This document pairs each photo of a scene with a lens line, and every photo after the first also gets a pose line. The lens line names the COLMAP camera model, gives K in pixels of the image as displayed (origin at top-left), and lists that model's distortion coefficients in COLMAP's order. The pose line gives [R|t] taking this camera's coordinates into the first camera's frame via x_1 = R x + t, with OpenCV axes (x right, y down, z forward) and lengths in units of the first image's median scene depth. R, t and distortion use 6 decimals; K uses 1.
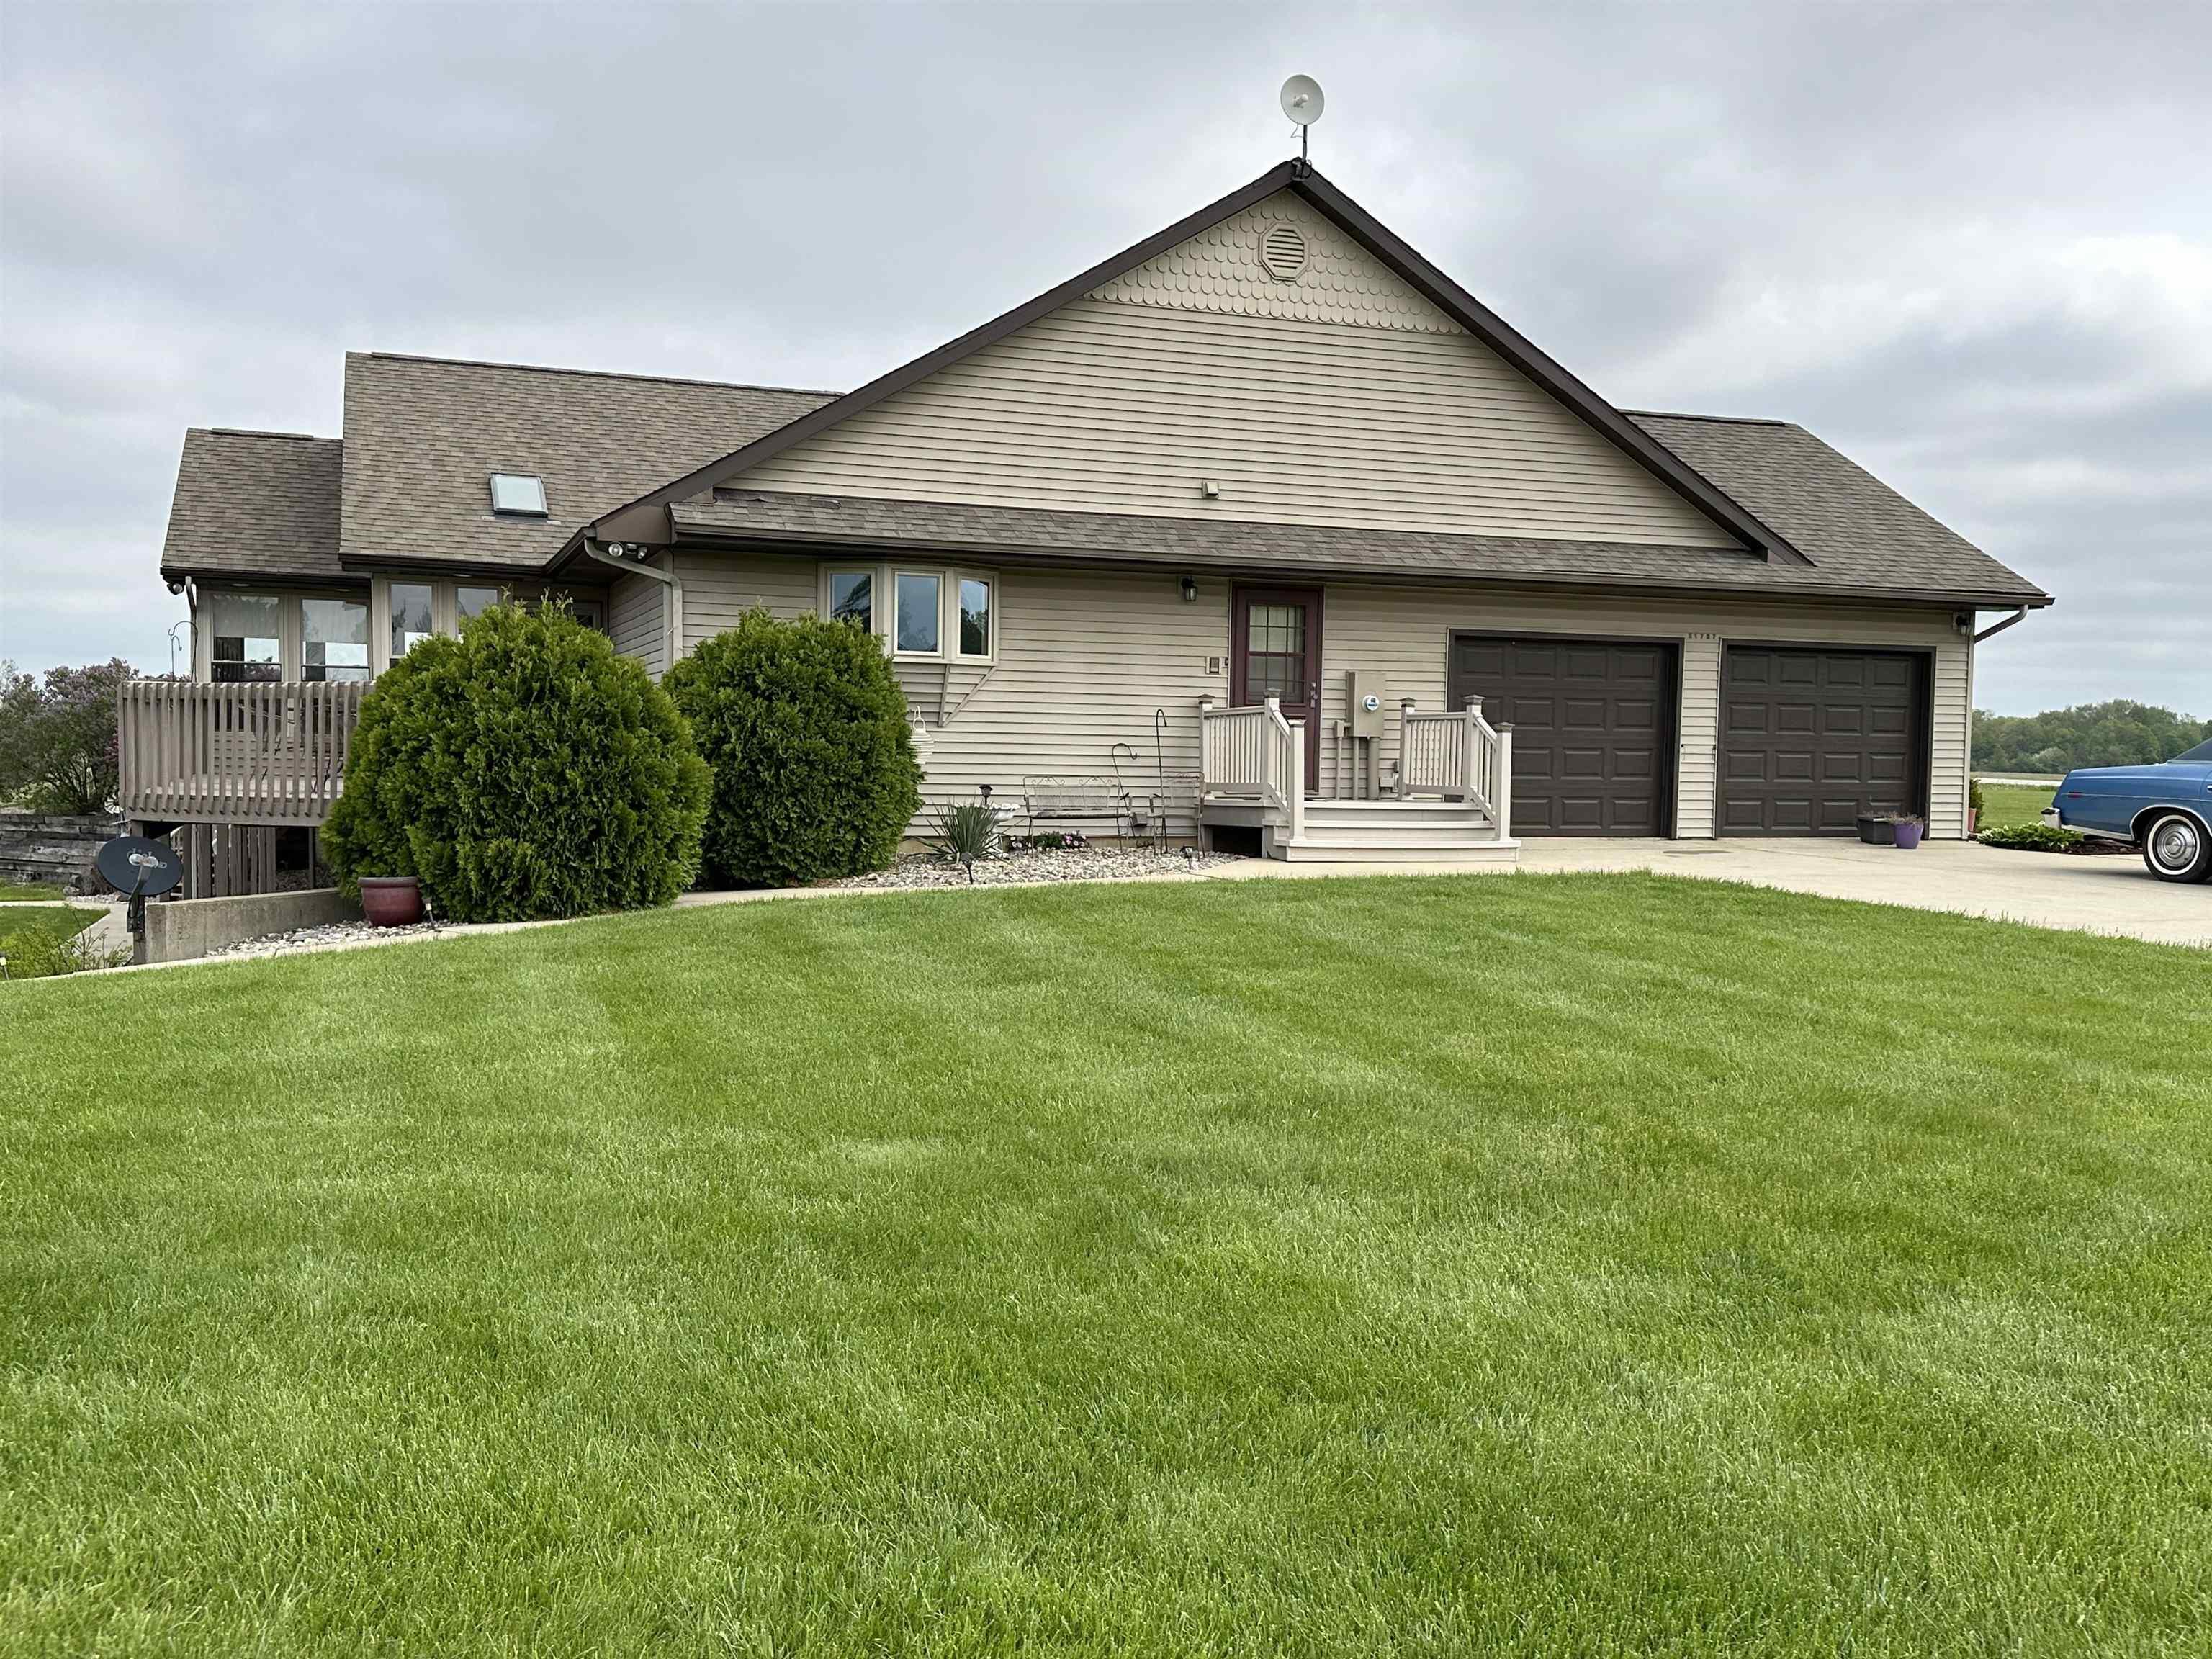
lens RADIAL K [[1992.2, 0, 1106.0], [0, 1992.2, 829.5], [0, 0, 1]] dist [0.124259, 0.000659]
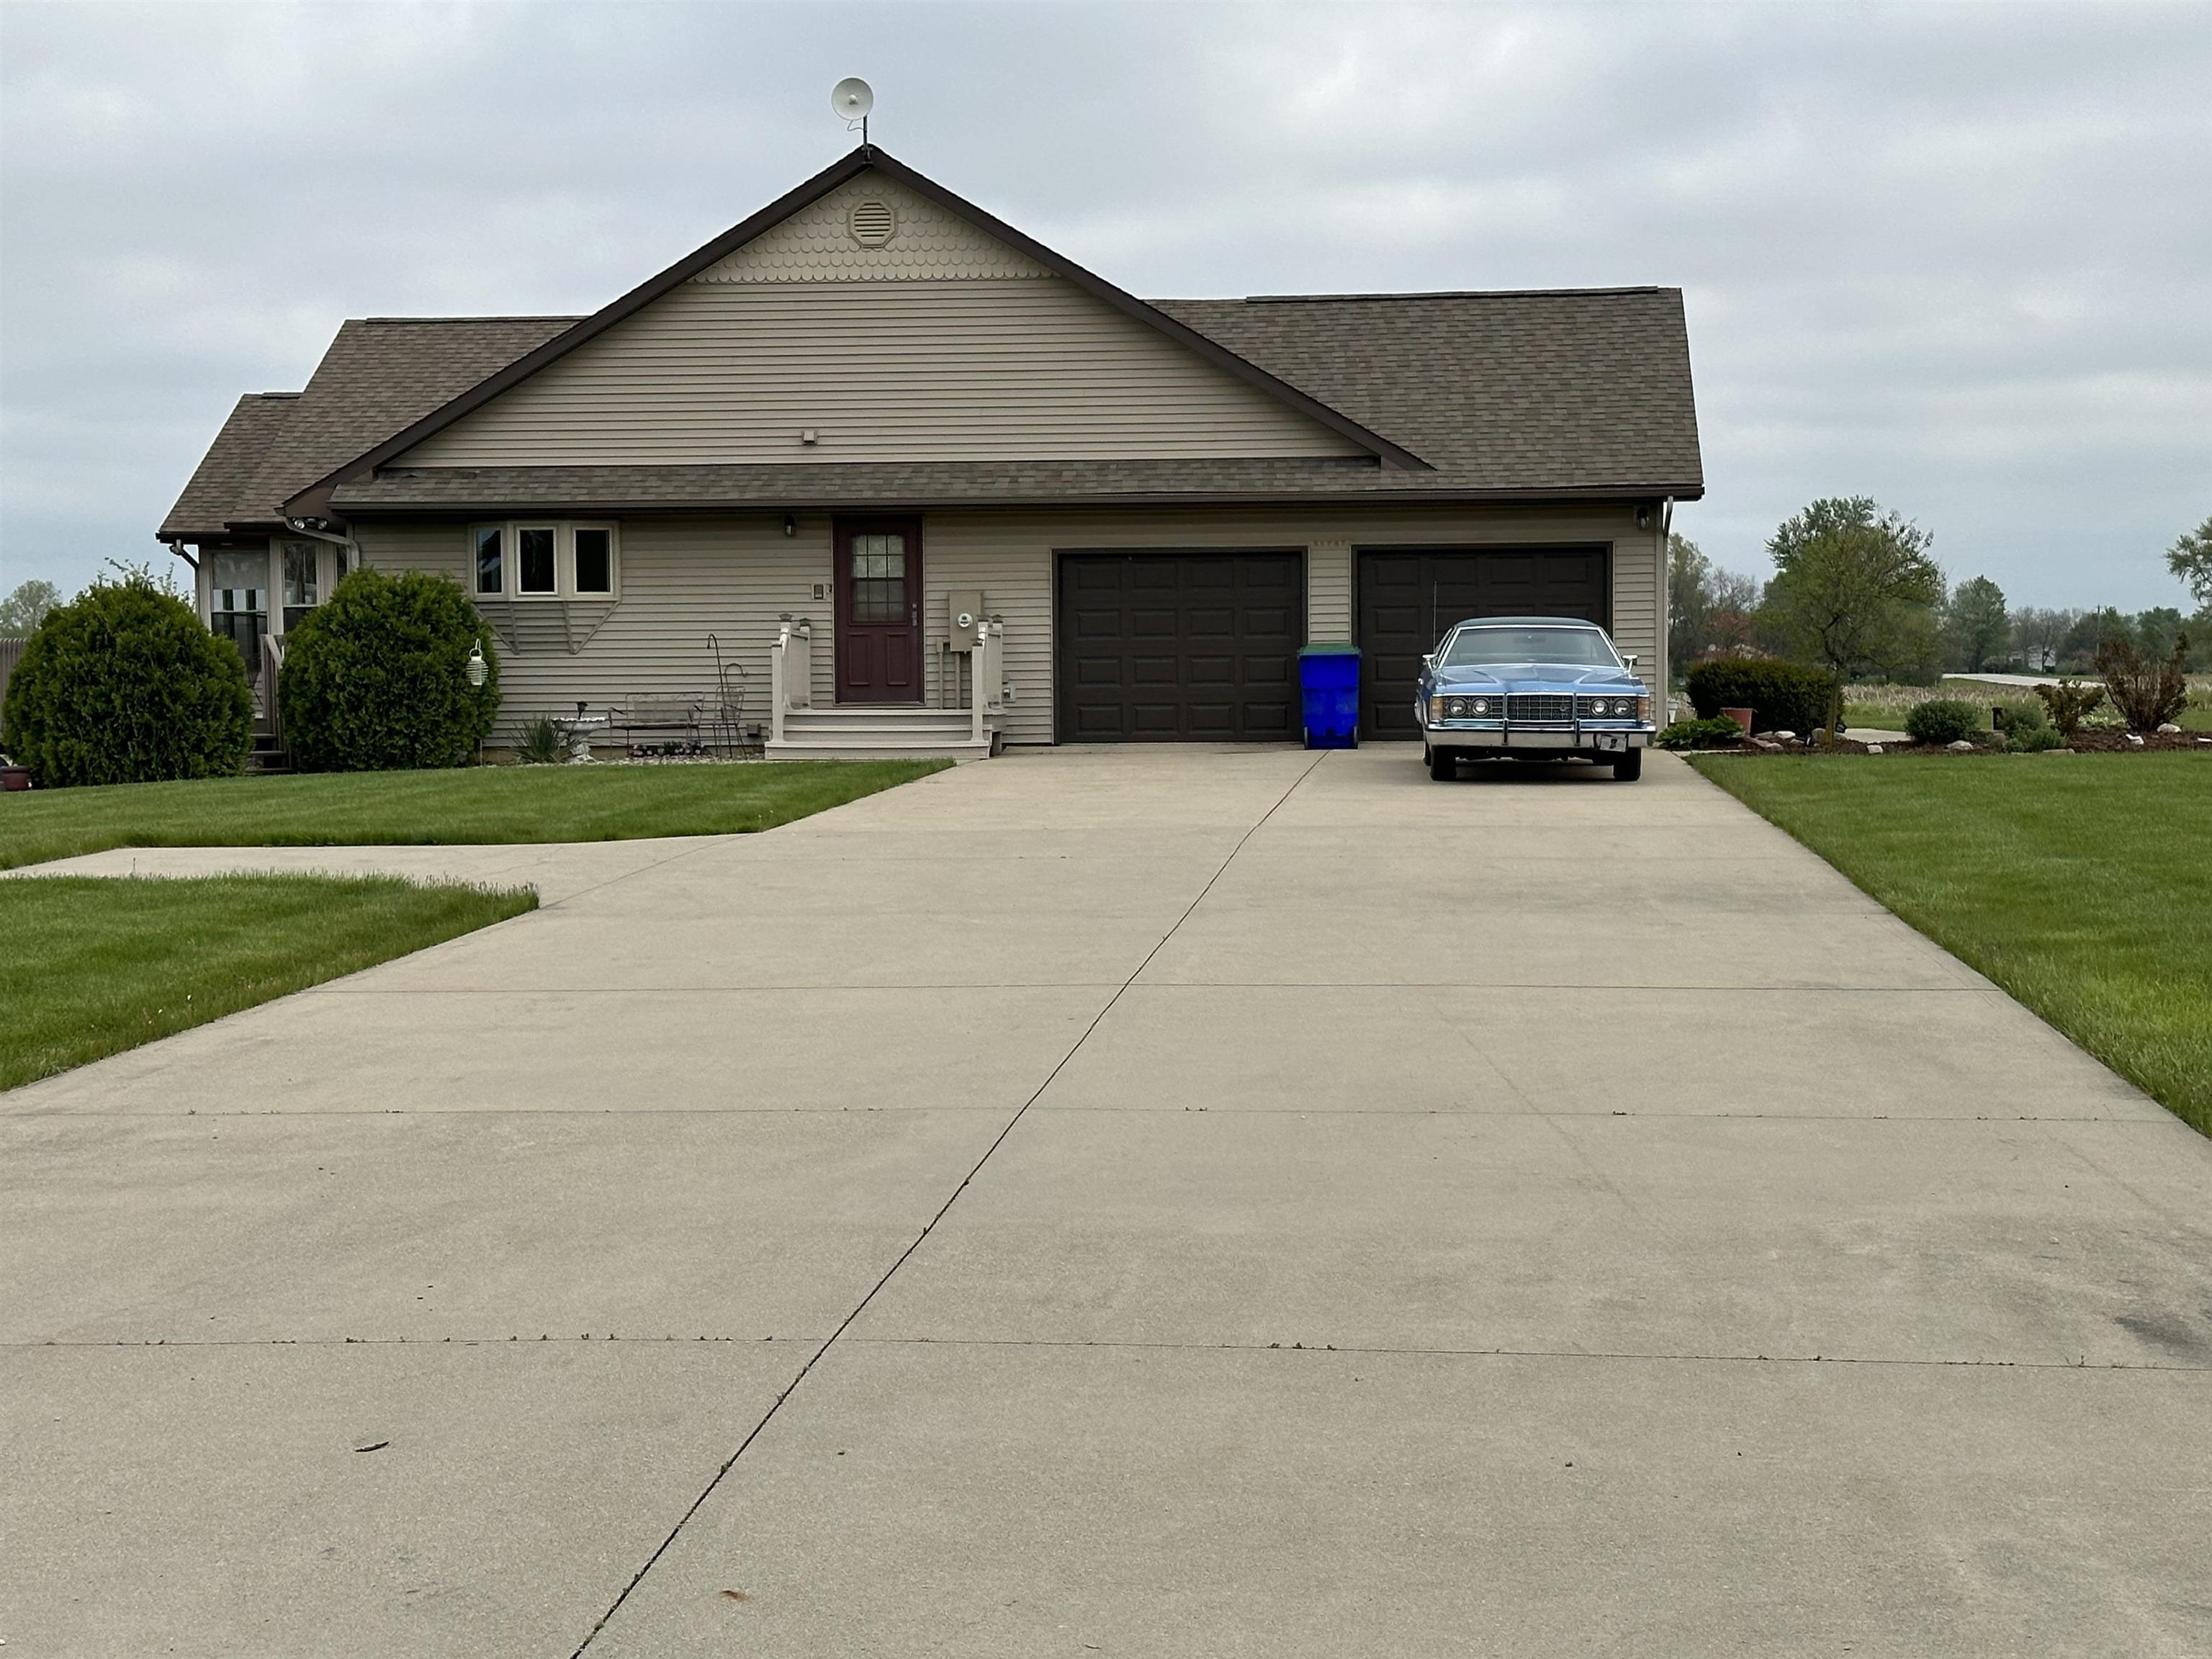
lens RADIAL K [[3869.6, 0, 1076.8], [0, 3869.6, 826.9], [0, 0, 1]] dist [0.167406, -0.100452]
pose [[0.901296, -0.007634, -0.433137, 1.138288], [0.007502, 0.999970, -0.002015, 0.056184], [0.433140, -0.001433, 0.901326, -0.914101]]
